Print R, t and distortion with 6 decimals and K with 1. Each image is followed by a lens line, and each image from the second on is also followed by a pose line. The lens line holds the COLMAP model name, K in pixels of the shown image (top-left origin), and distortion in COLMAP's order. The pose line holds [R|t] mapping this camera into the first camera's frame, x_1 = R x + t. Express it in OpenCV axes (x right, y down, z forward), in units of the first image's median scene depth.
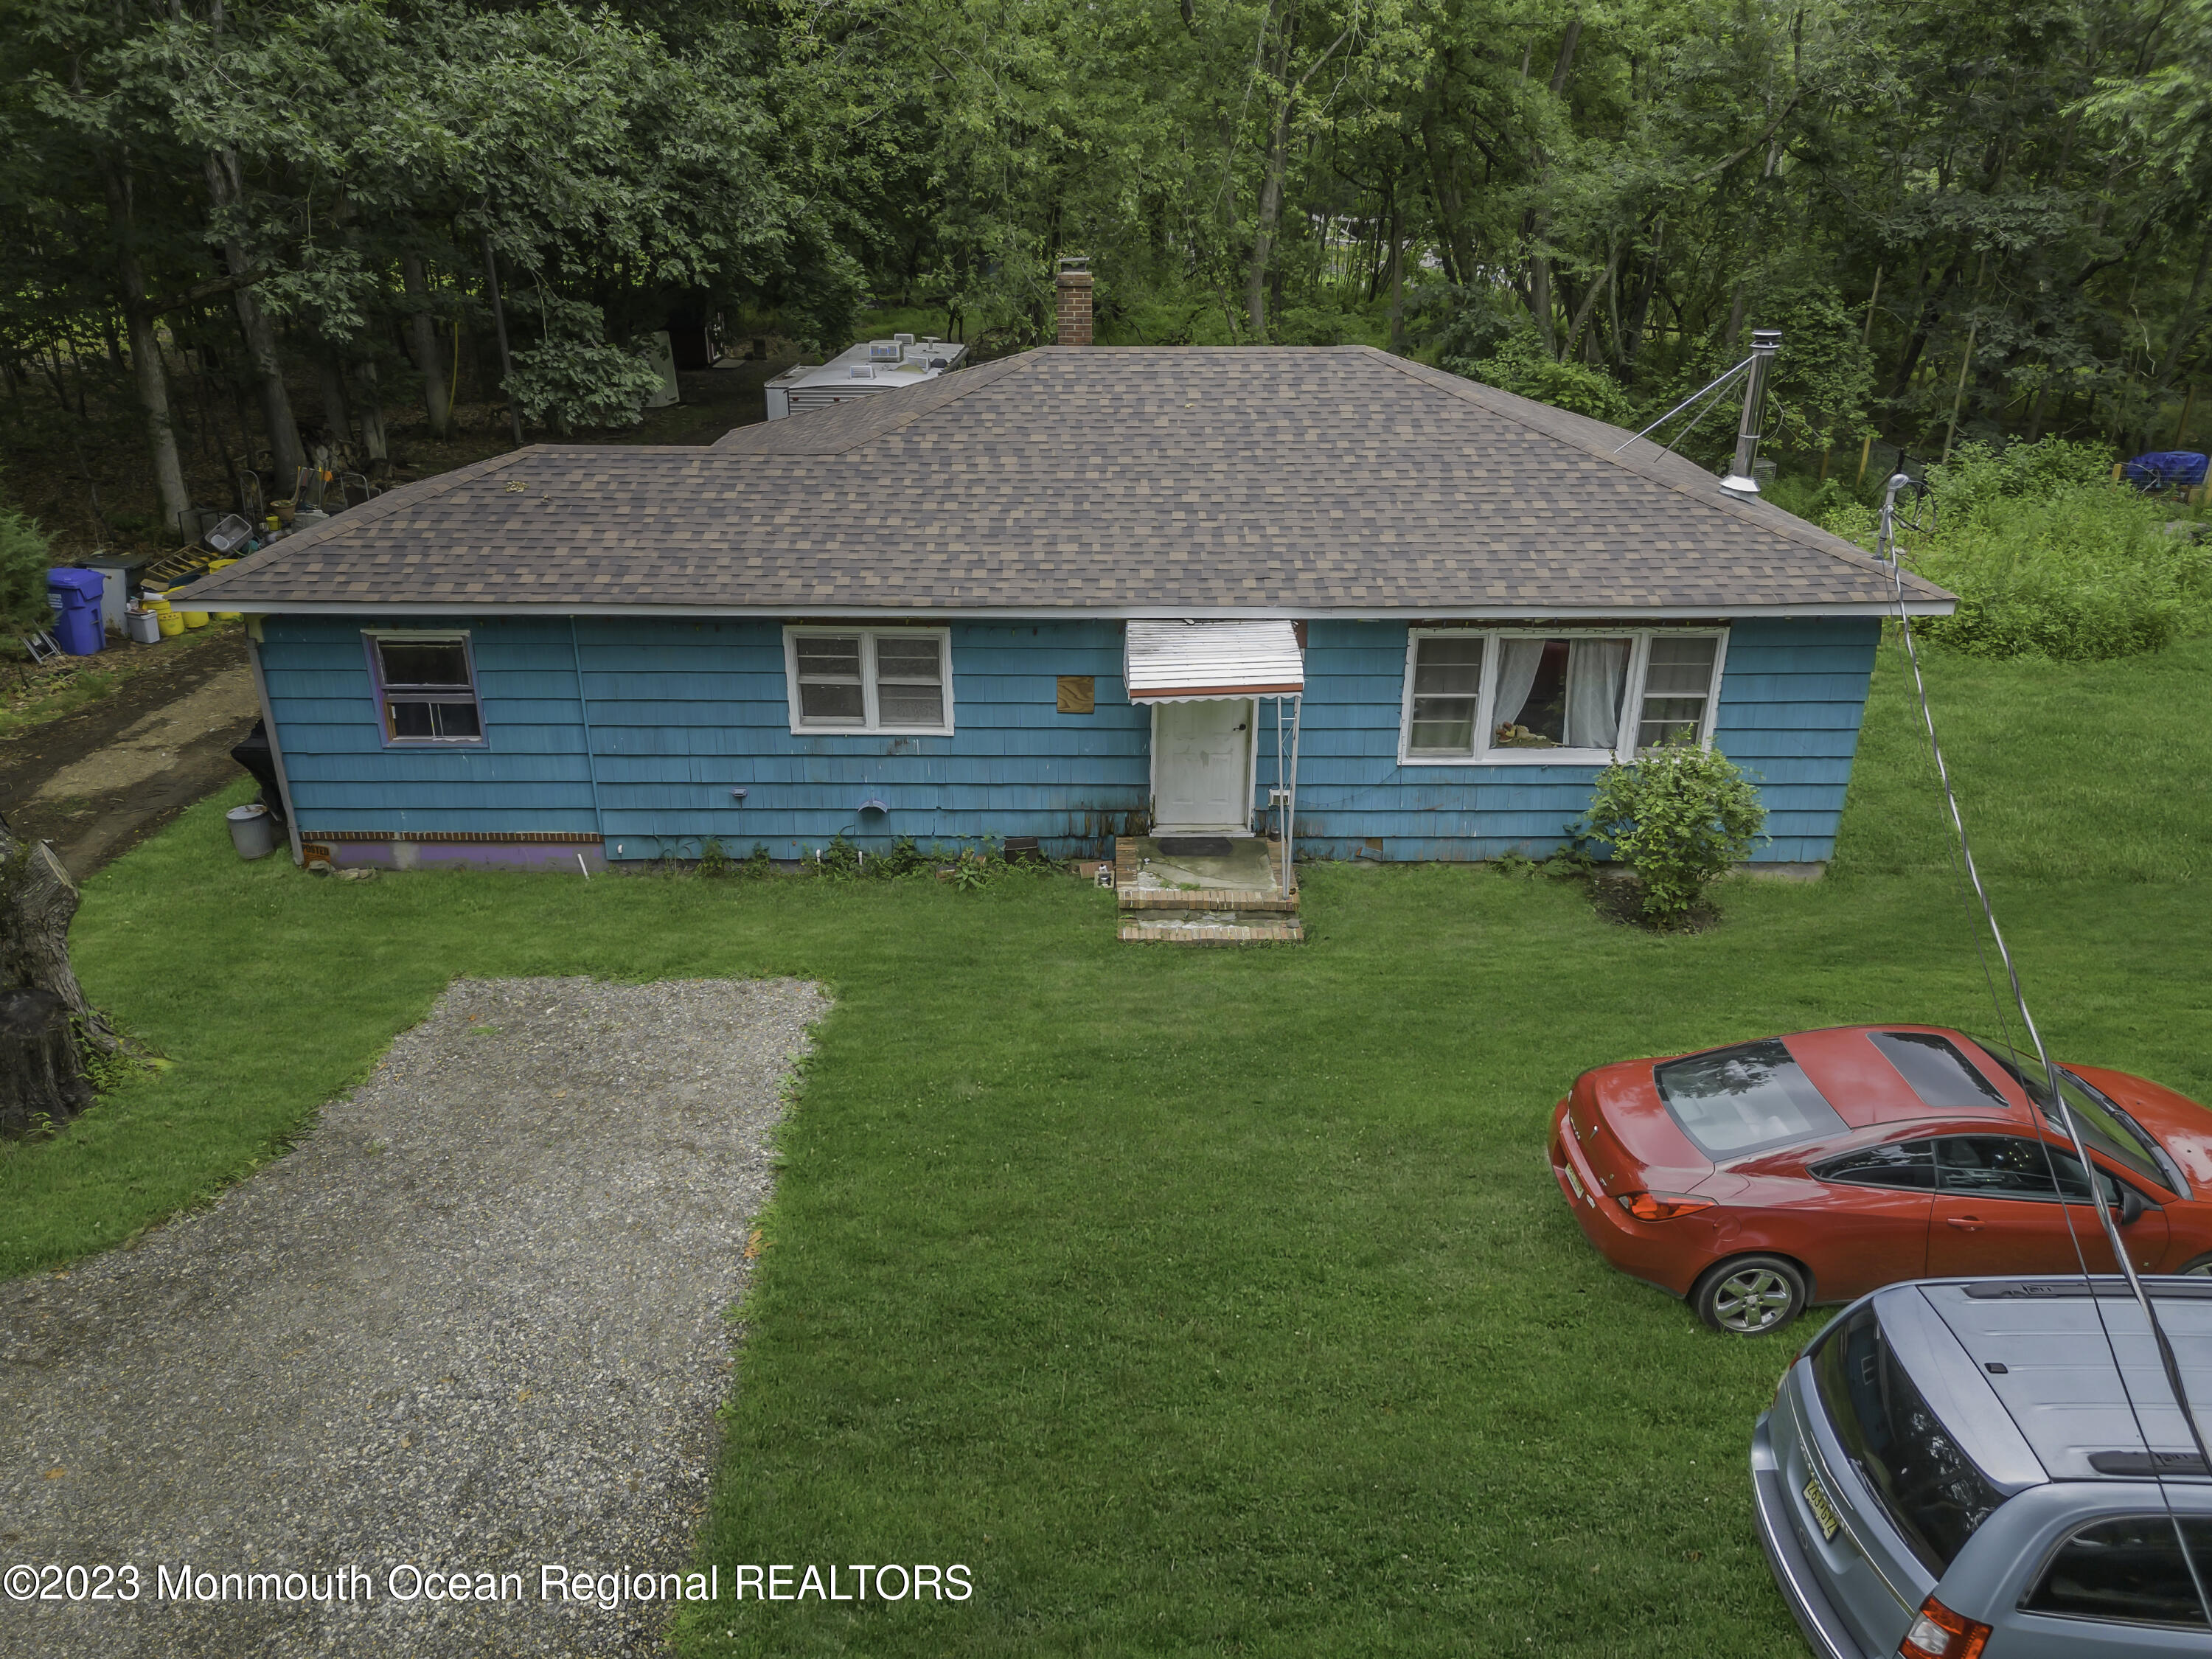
lens RADIAL K [[1566.5, 0, 1106.0], [0, 1566.5, 829.5], [0, 0, 1]] dist [0.101847, -0.170759]
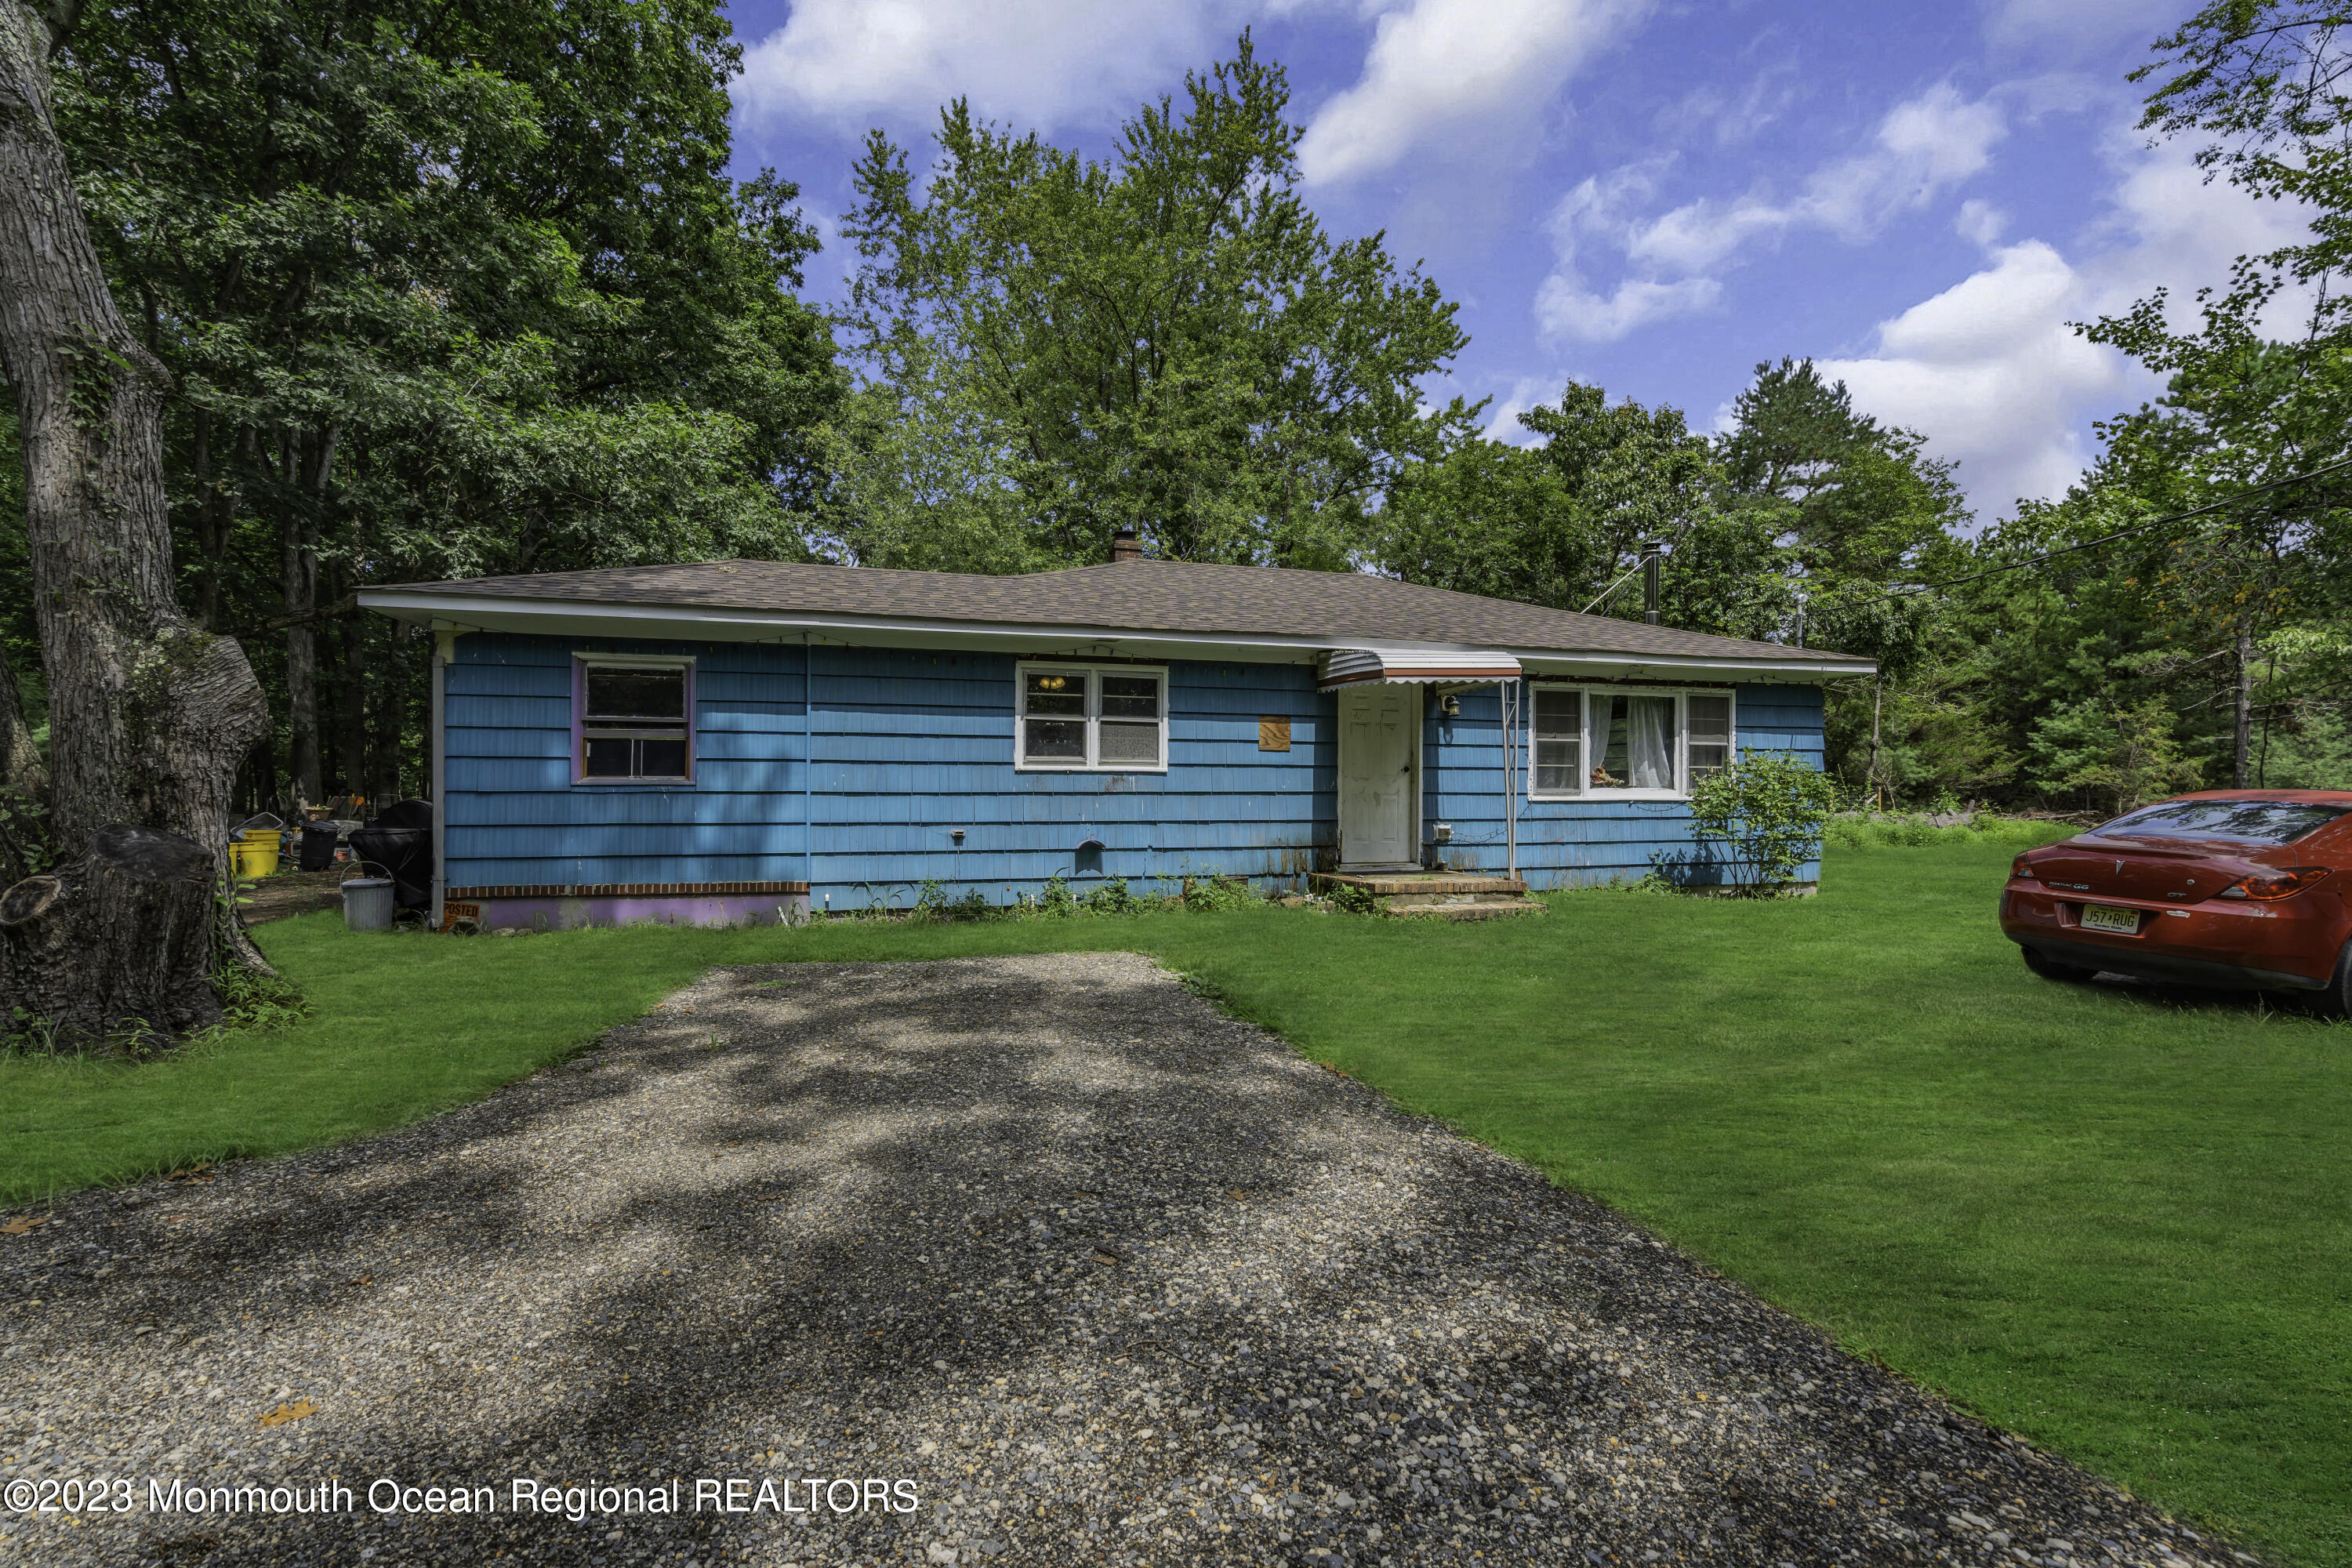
lens RADIAL K [[1056.3, 0, 1176.0], [0, 1056.3, 784.0], [0, 0, 1]] dist [-0.009686, 0.006249]
pose [[0.957582, -0.000028, 0.288162, -0.296850], [0.113725, 0.918866, -0.377826, 0.217303], [-0.264772, 0.394570, 0.879892, 0.372892]]
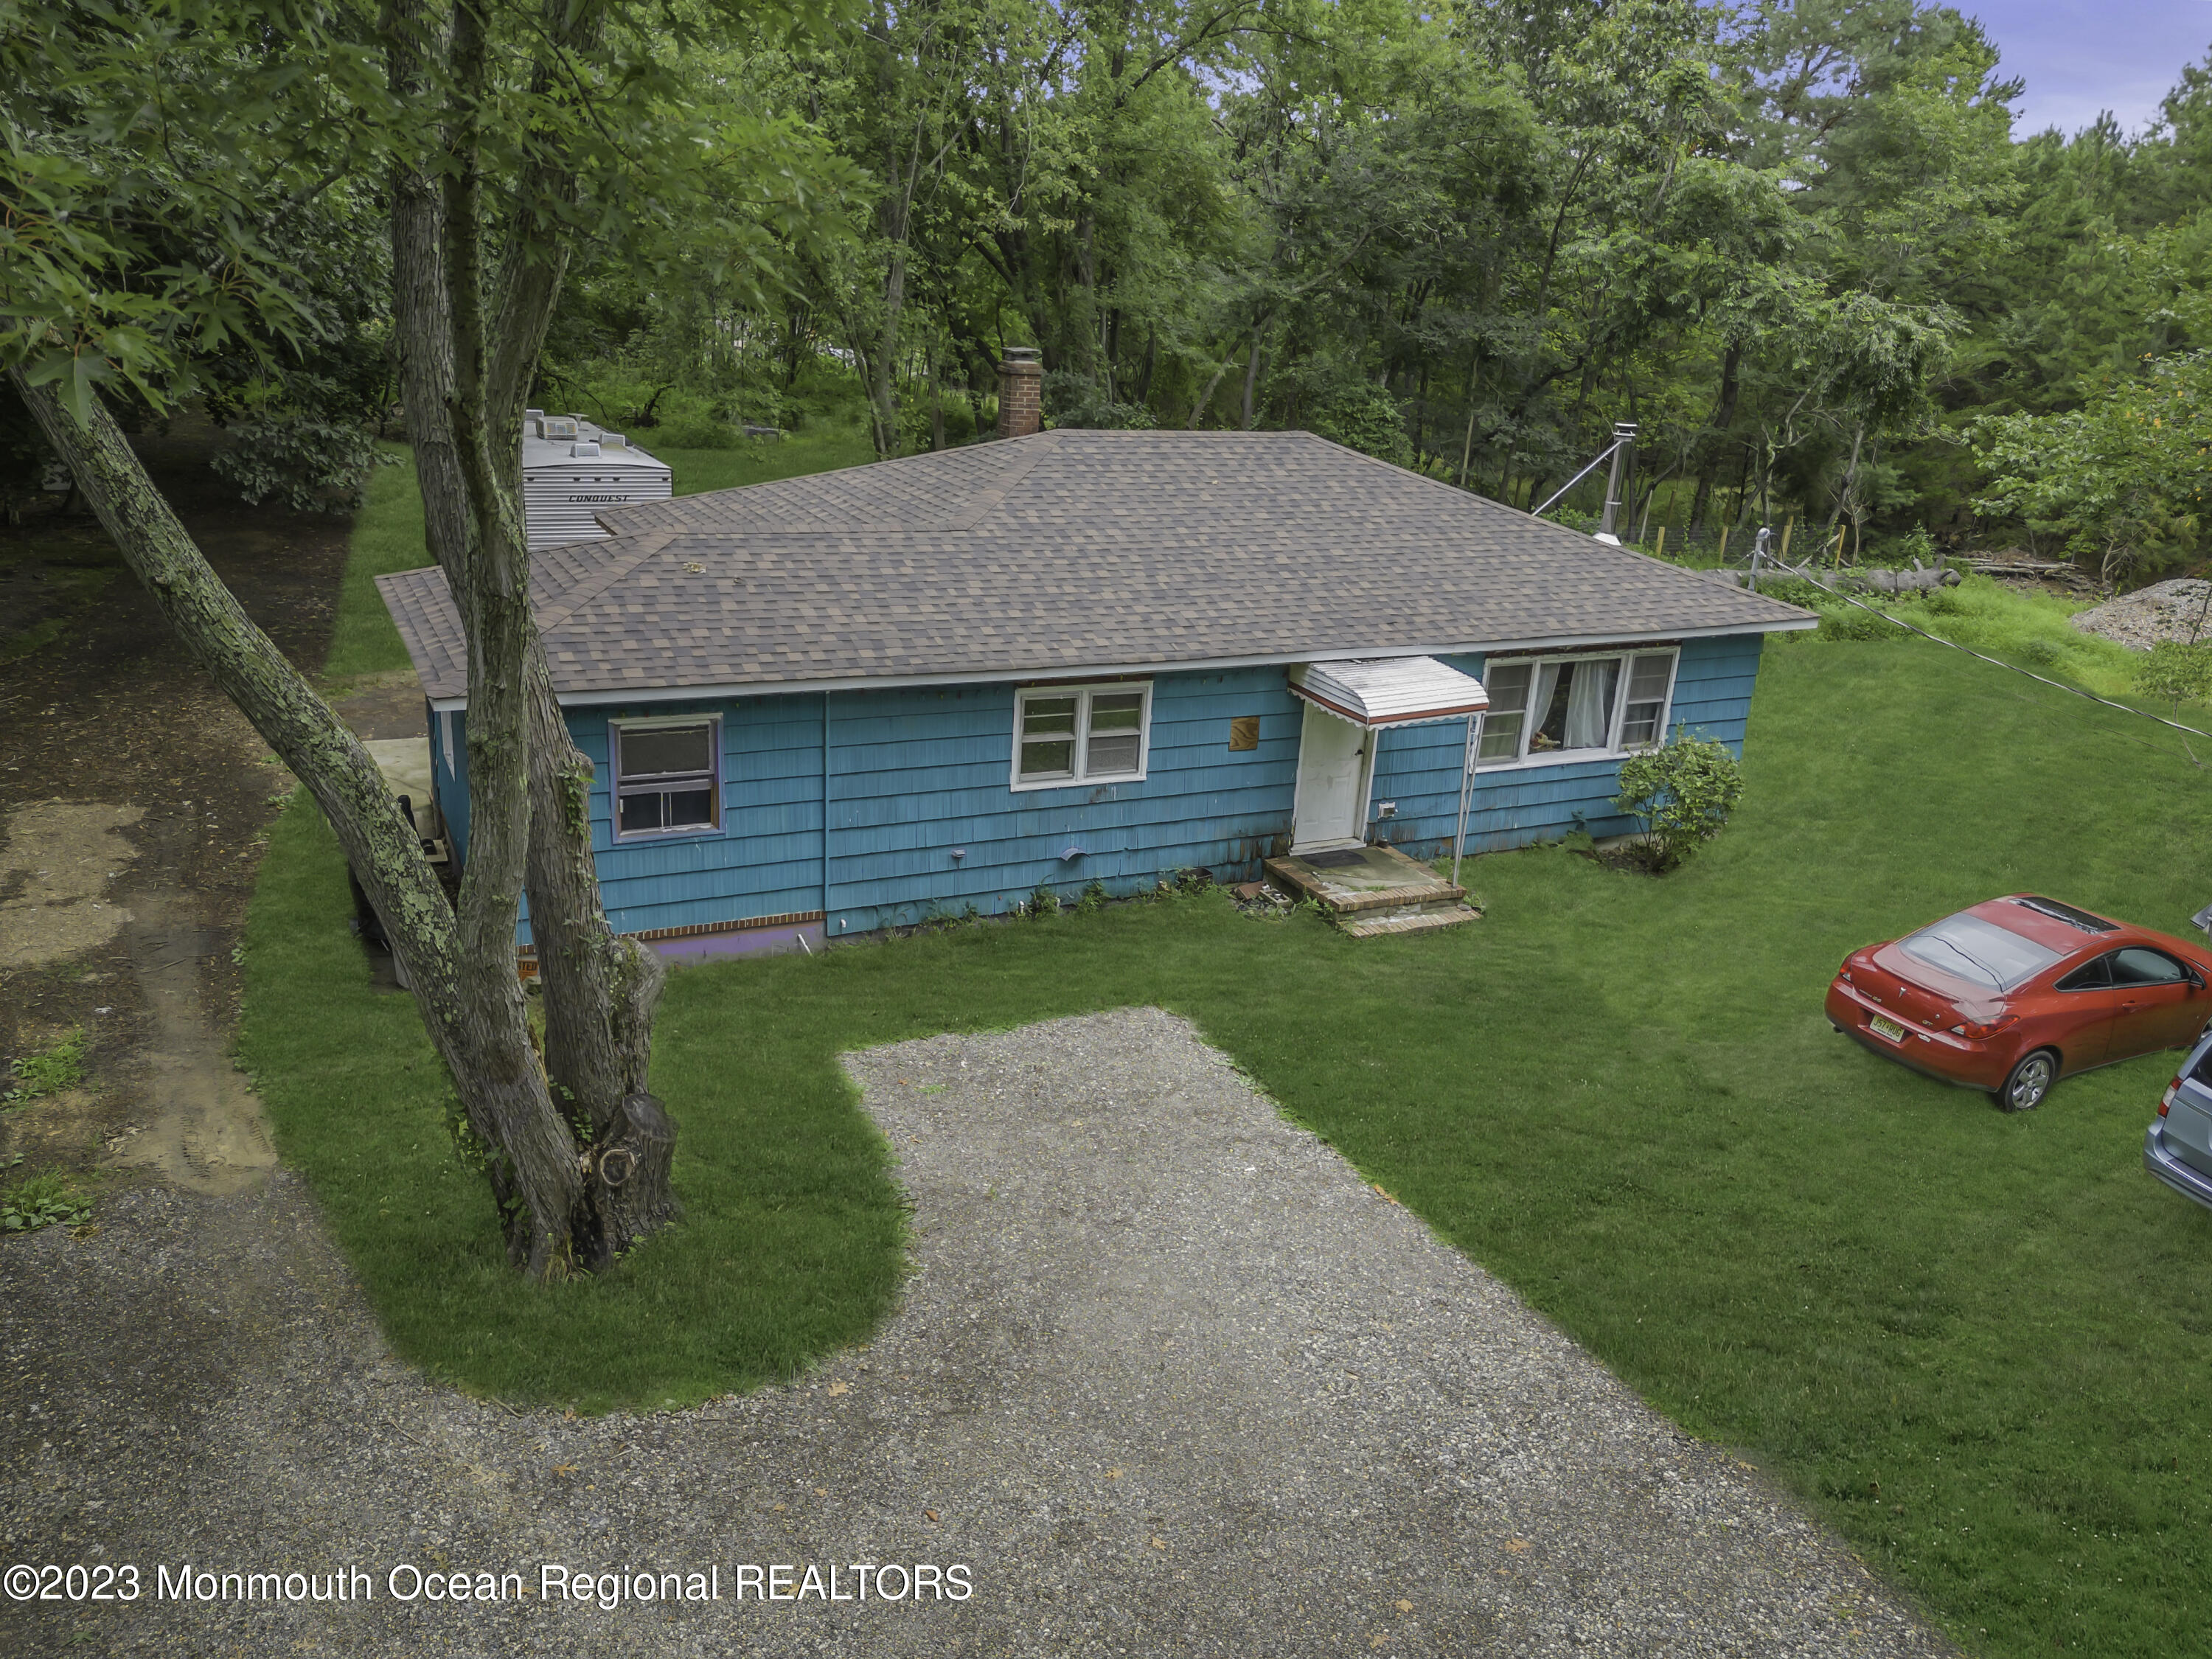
lens RADIAL K [[1653.7, 0, 1106.0], [0, 1653.7, 829.5], [0, 0, 1]] dist [0.125383, -0.217346]
pose [[0.894654, -0.097256, 0.436044, -0.626431], [0.123293, 0.991863, -0.031740, 0.007400], [-0.429409, 0.082158, 0.899365, -0.021182]]
